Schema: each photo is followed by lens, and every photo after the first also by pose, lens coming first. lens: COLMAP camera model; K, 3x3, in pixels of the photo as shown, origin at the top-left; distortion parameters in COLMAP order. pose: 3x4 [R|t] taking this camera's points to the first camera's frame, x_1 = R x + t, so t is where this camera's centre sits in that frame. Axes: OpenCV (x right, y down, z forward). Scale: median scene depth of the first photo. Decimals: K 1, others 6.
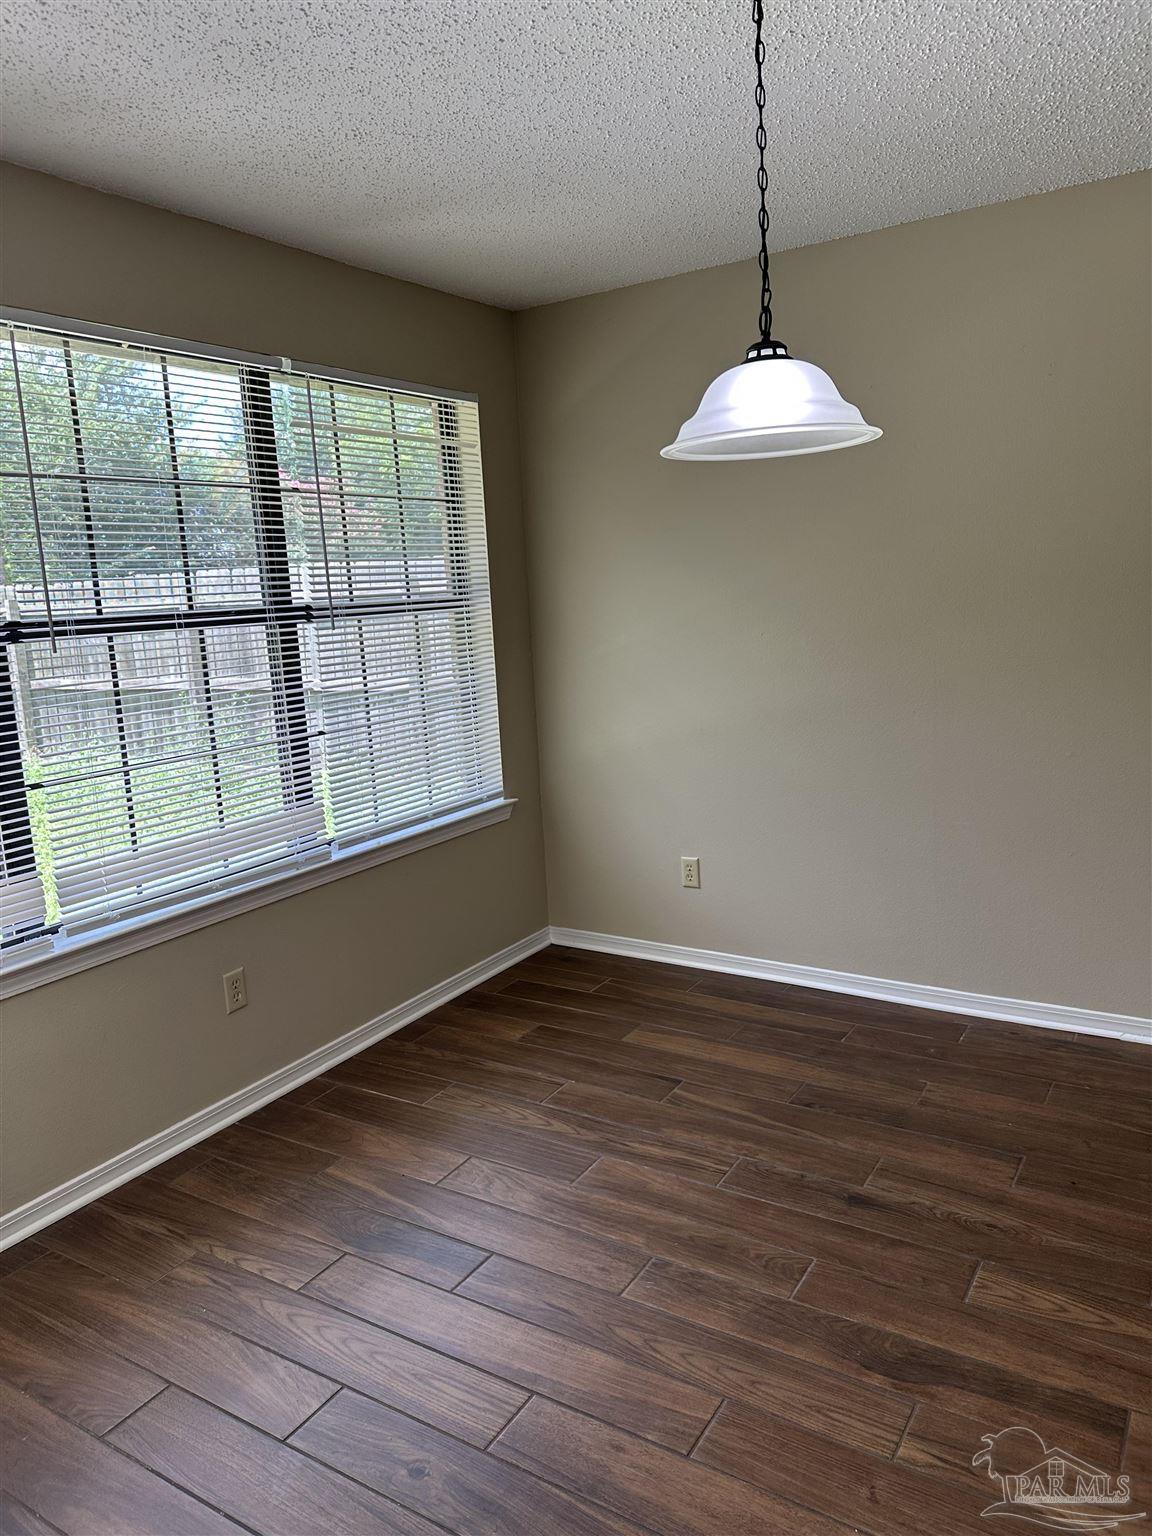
lens RADIAL K [[1102.7, 0, 577.2], [0, 1102.7, 772.2], [0, 0, 1]] dist [0.064800, -0.072563]
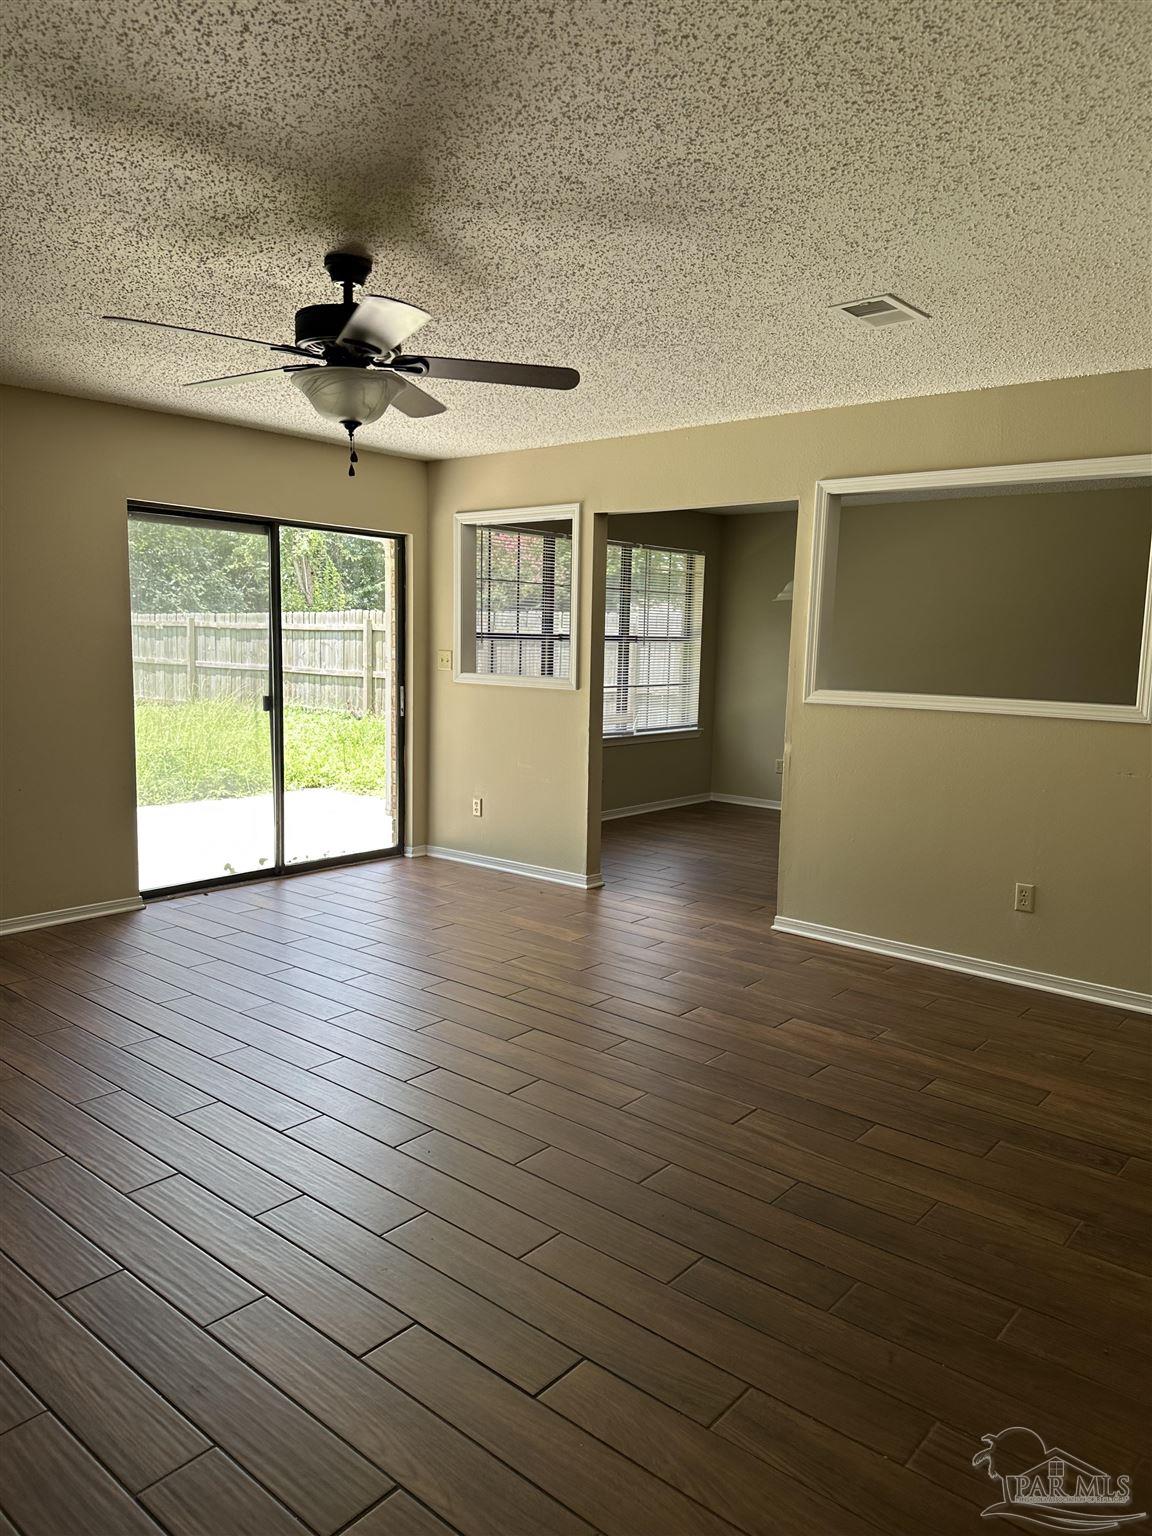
lens RADIAL K [[1102.7, 0, 570.0], [0, 1102.7, 758.0], [0, 0, 1]] dist [0.064800, -0.072563]
pose [[0.987386, 0.092954, -0.128174, -0.030161], [-0.098959, 0.994235, -0.041289, 0.217521], [0.123597, 0.053452, 0.990892, -1.330119]]
